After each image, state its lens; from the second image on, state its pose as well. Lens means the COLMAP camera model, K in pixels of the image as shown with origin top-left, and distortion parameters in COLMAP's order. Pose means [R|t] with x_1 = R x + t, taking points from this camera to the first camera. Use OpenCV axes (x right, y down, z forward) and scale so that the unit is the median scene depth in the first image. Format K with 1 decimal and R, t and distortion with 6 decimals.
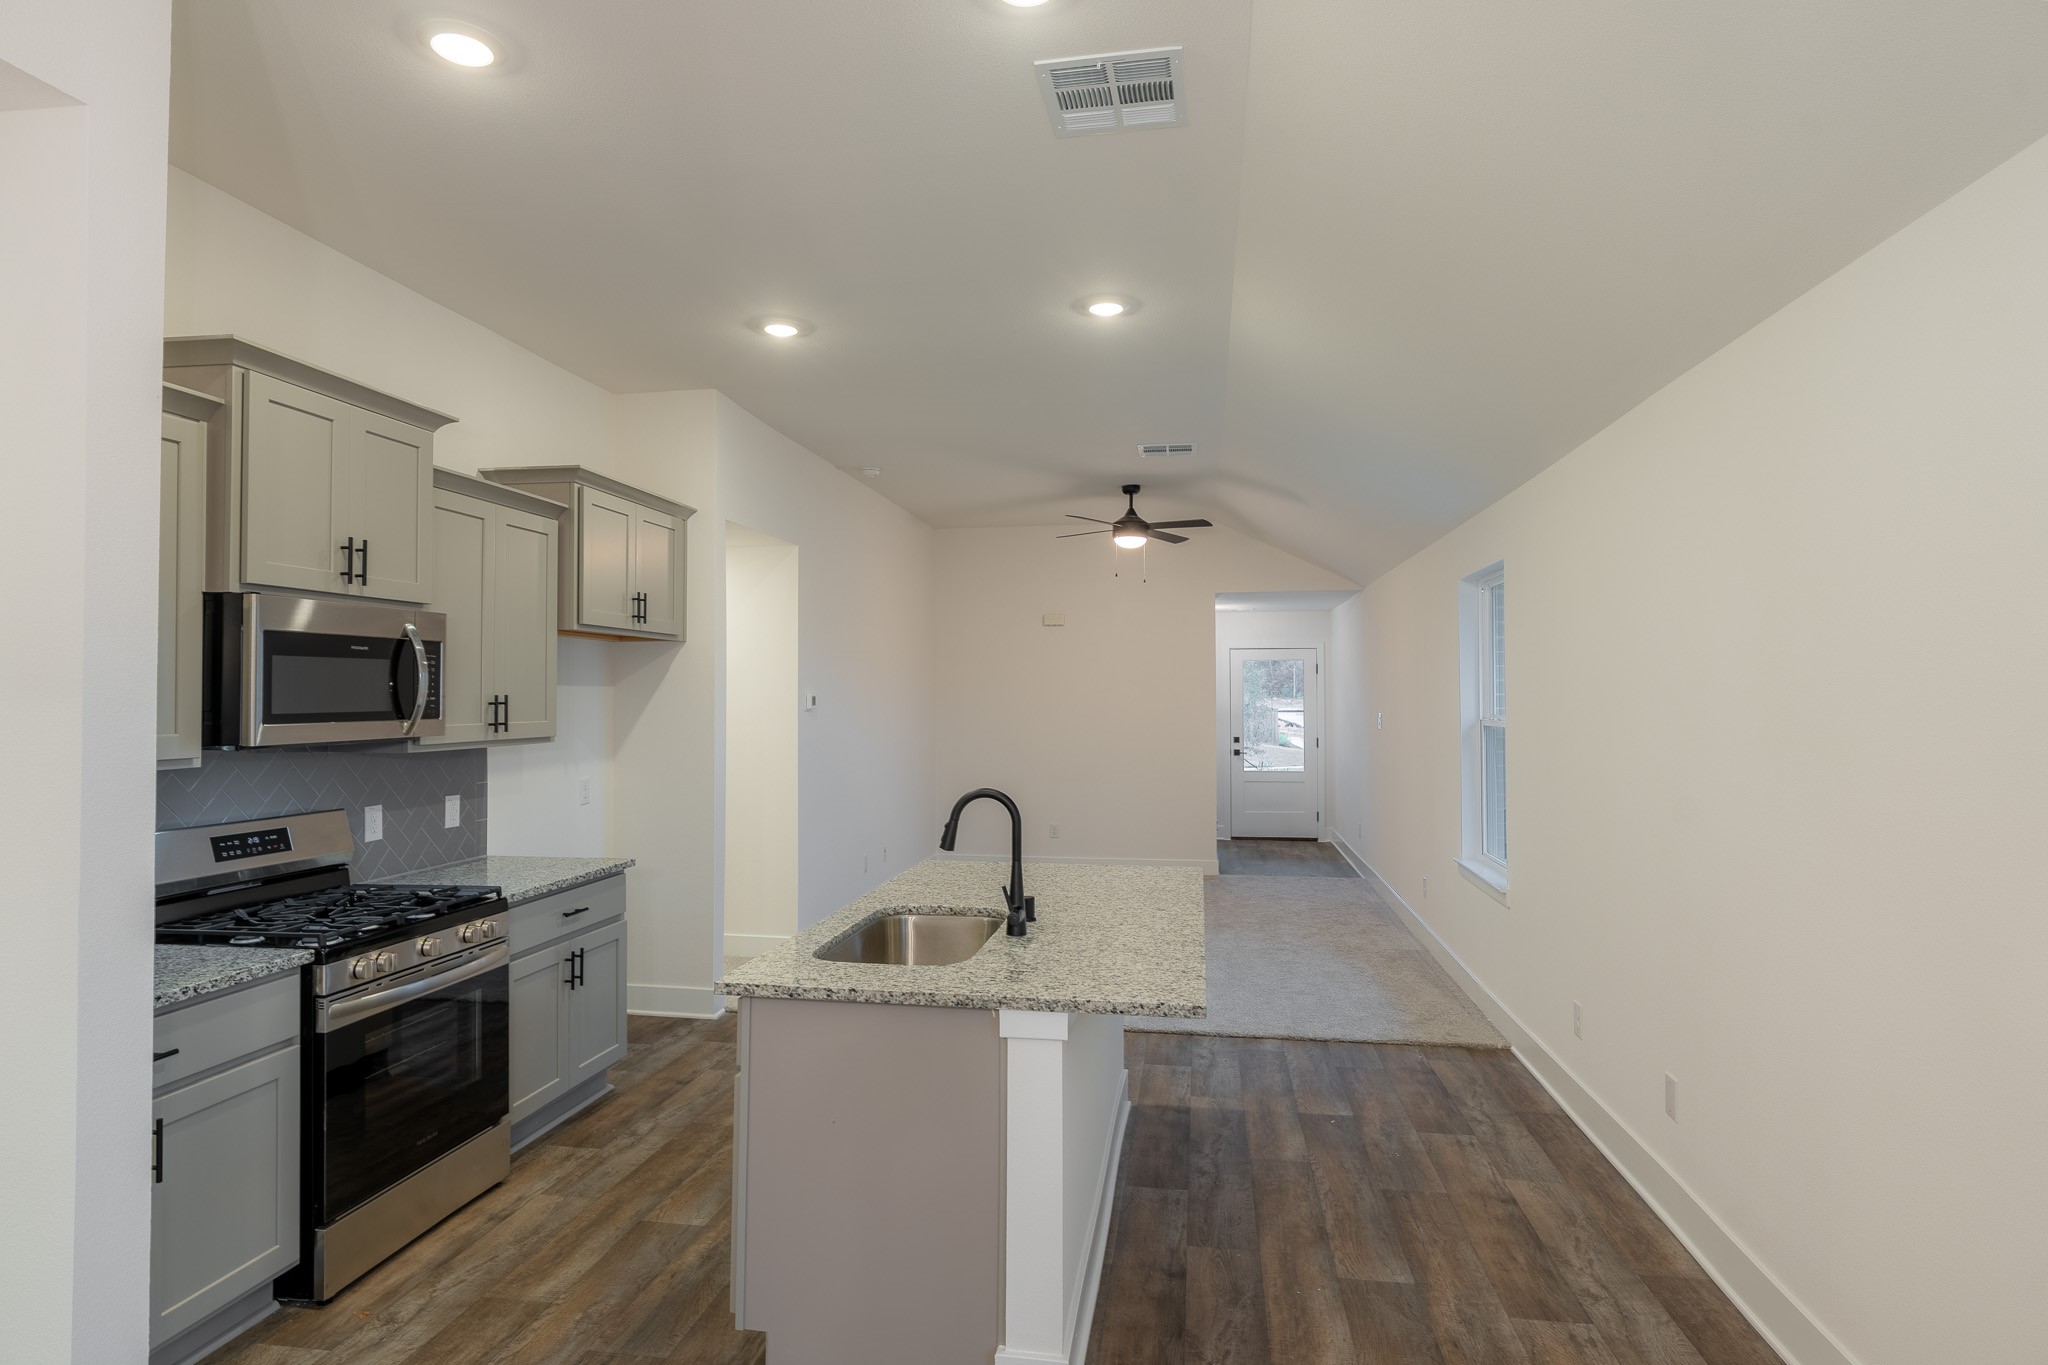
lens RADIAL K [[1107.3, 0, 1024.0], [0, 1107.3, 682.5], [0, 0, 1]] dist [-0.003138, 0.000526]
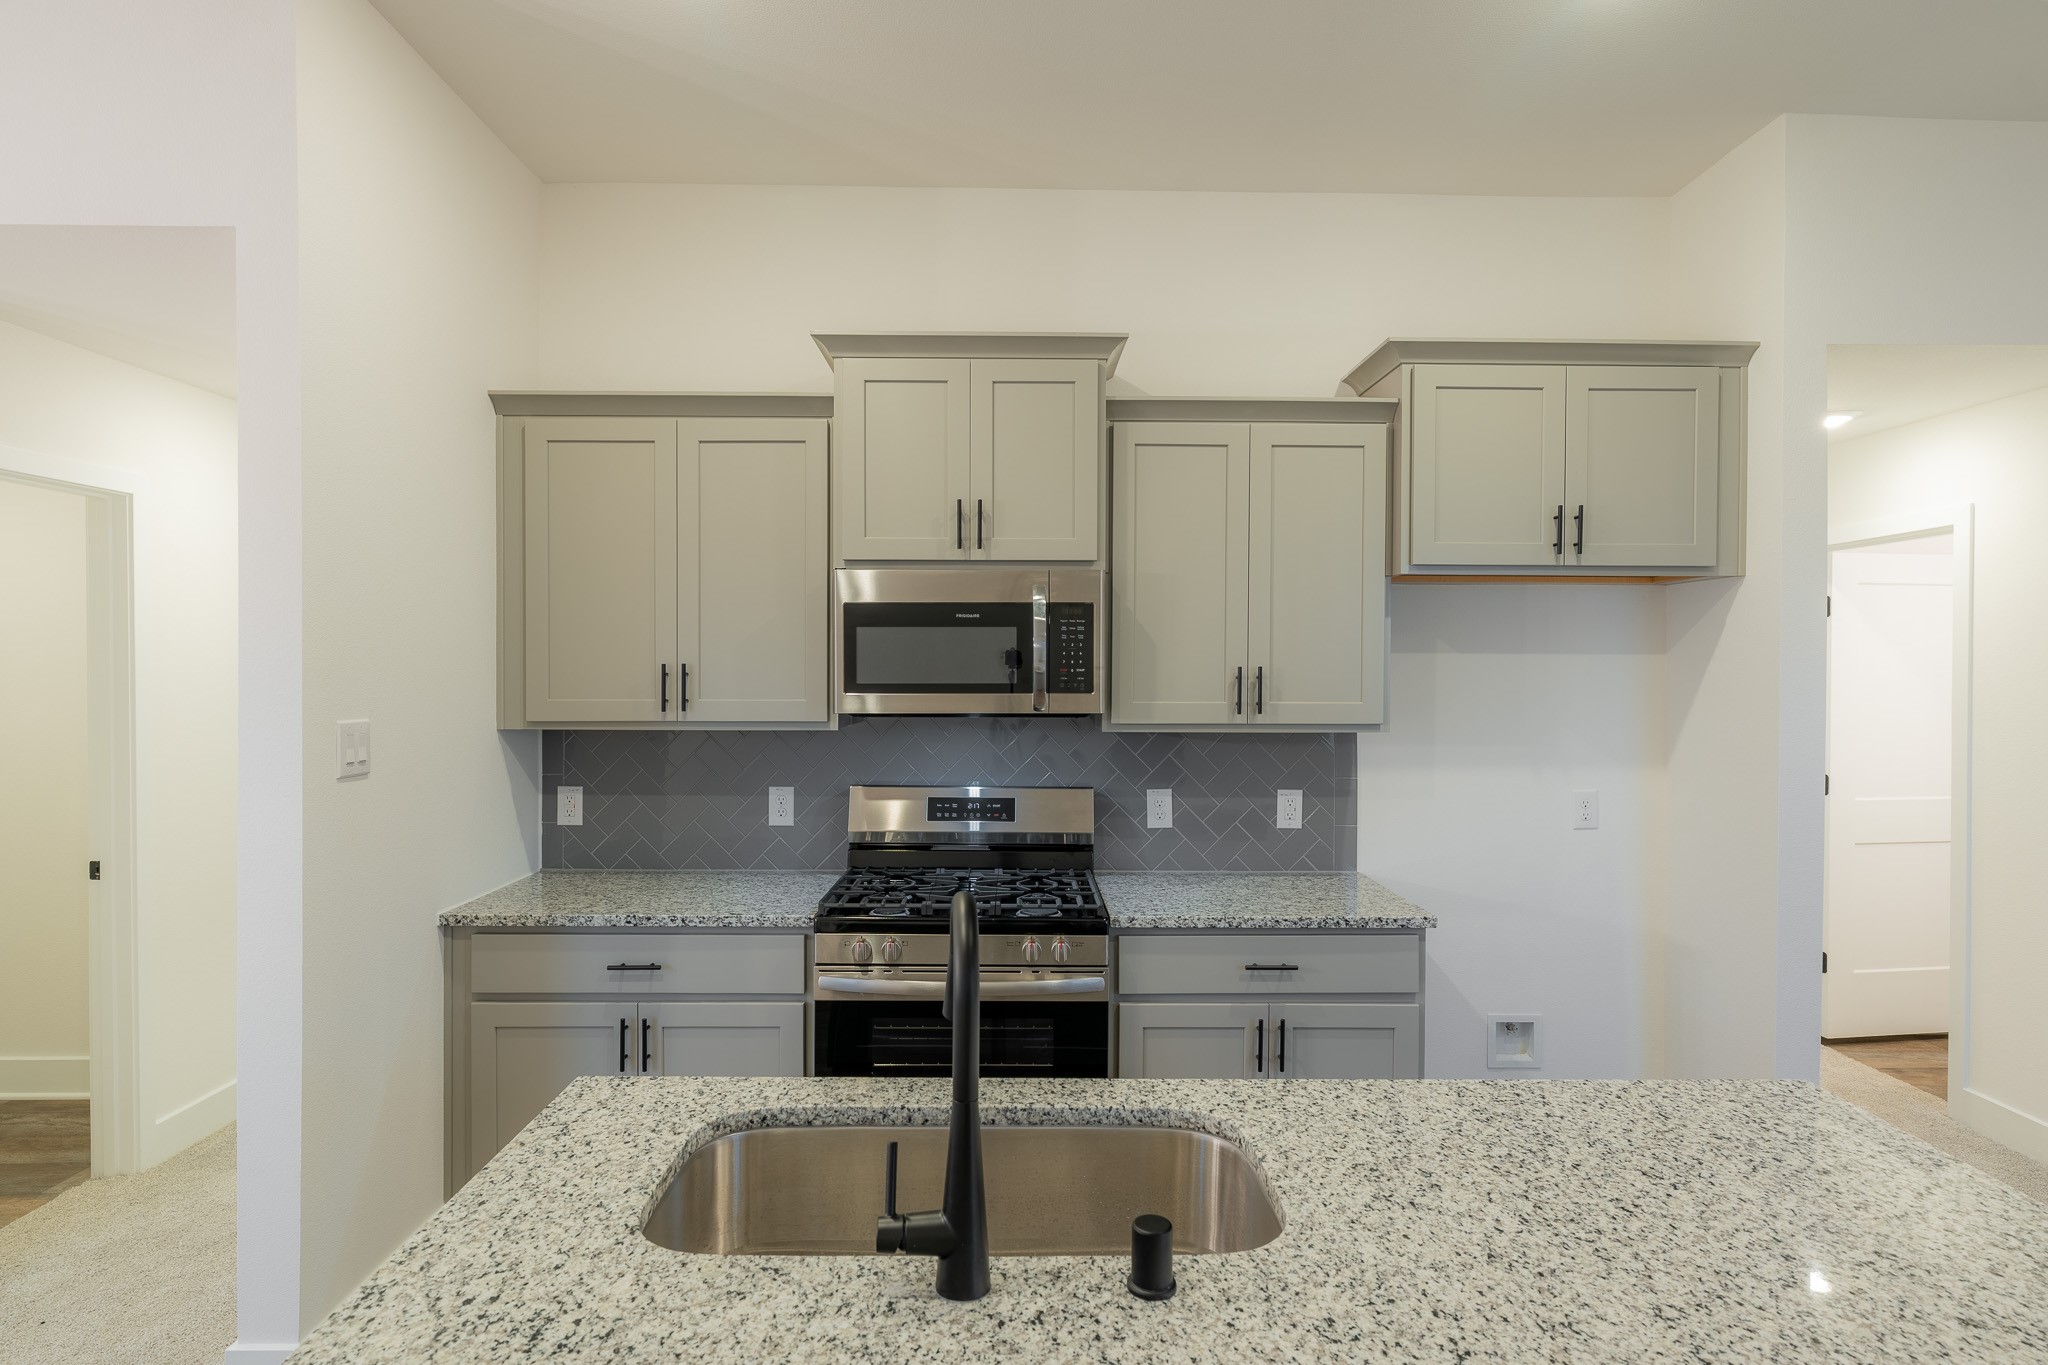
lens RADIAL K [[1115.5, 0, 1024.0], [0, 1115.5, 682.5], [0, 0, 1]] dist [-0.001905, 0.001063]
pose [[0.169948, 0.015770, -0.985327, 0.284892], [0.008367, 0.999813, 0.017445, 0.007447], [0.985417, -0.011209, 0.169785, 0.723796]]
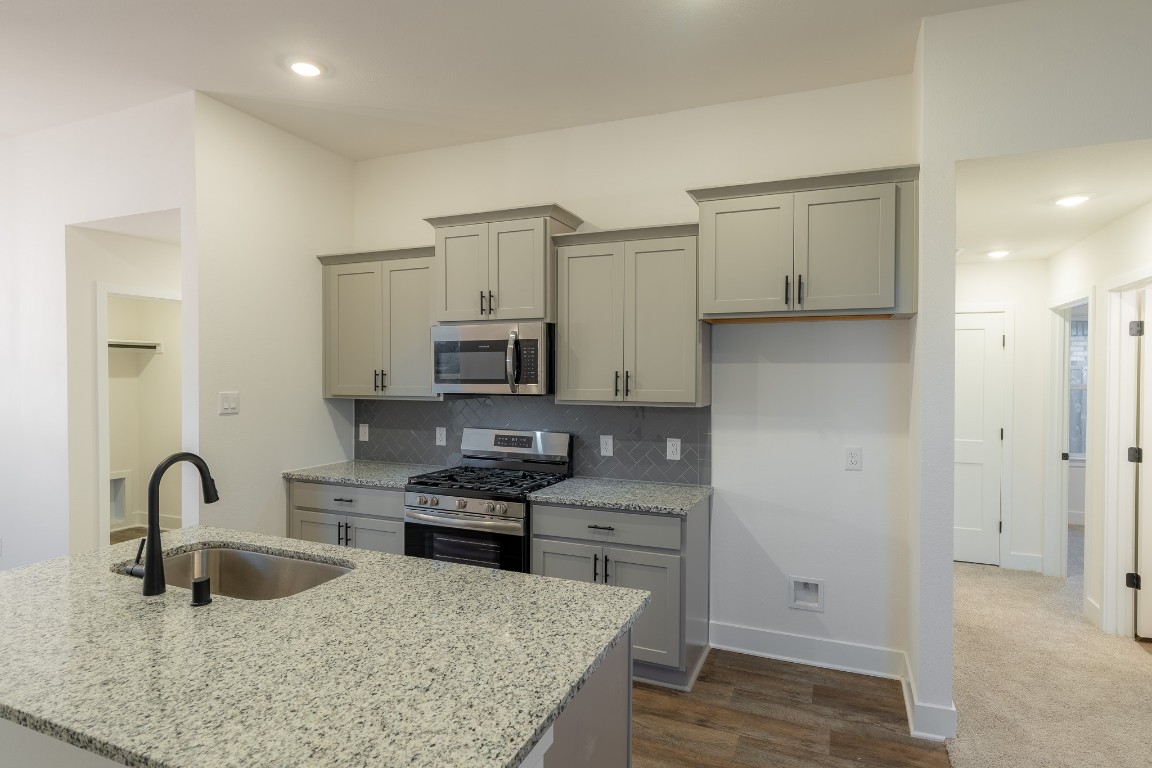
lens RADIAL K [[622.8, 0, 576.0], [0, 622.8, 384.0], [0, 0, 1]] dist [-0.003138, 0.000526]
pose [[-0.236738, 0.017311, -0.971419, 0.359279], [0.008692, 0.999839, 0.015700, 0.015460], [0.971535, -0.004727, -0.236850, 1.162765]]
